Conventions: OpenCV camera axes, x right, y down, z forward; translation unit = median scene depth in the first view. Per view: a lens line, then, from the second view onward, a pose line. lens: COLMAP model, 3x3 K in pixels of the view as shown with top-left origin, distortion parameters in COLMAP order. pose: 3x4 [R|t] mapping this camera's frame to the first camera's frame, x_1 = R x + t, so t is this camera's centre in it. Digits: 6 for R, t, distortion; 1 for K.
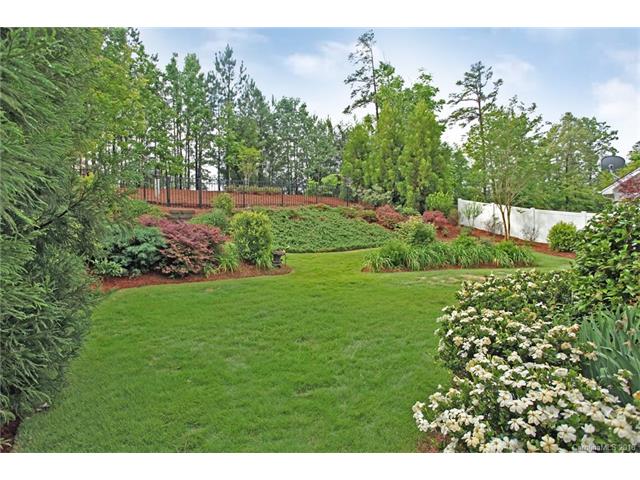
lens RADIAL K [[301.2, 0, 320.0], [0, 301.2, 240.0], [0, 0, 1]] dist [-0.054167, 0.000034]
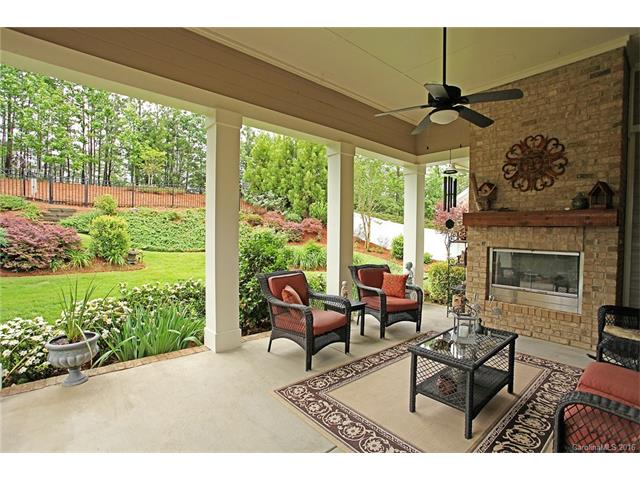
lens RADIAL K [[306.6, 0, 320.0], [0, 306.6, 240.0], [0, 0, 1]] dist [0.000638, 0.000270]
pose [[0.992312, 0.039177, 0.117396, 0.328489], [-0.041595, 0.998969, 0.018215, -0.042303], [-0.116561, -0.022958, 0.992918, -0.212376]]
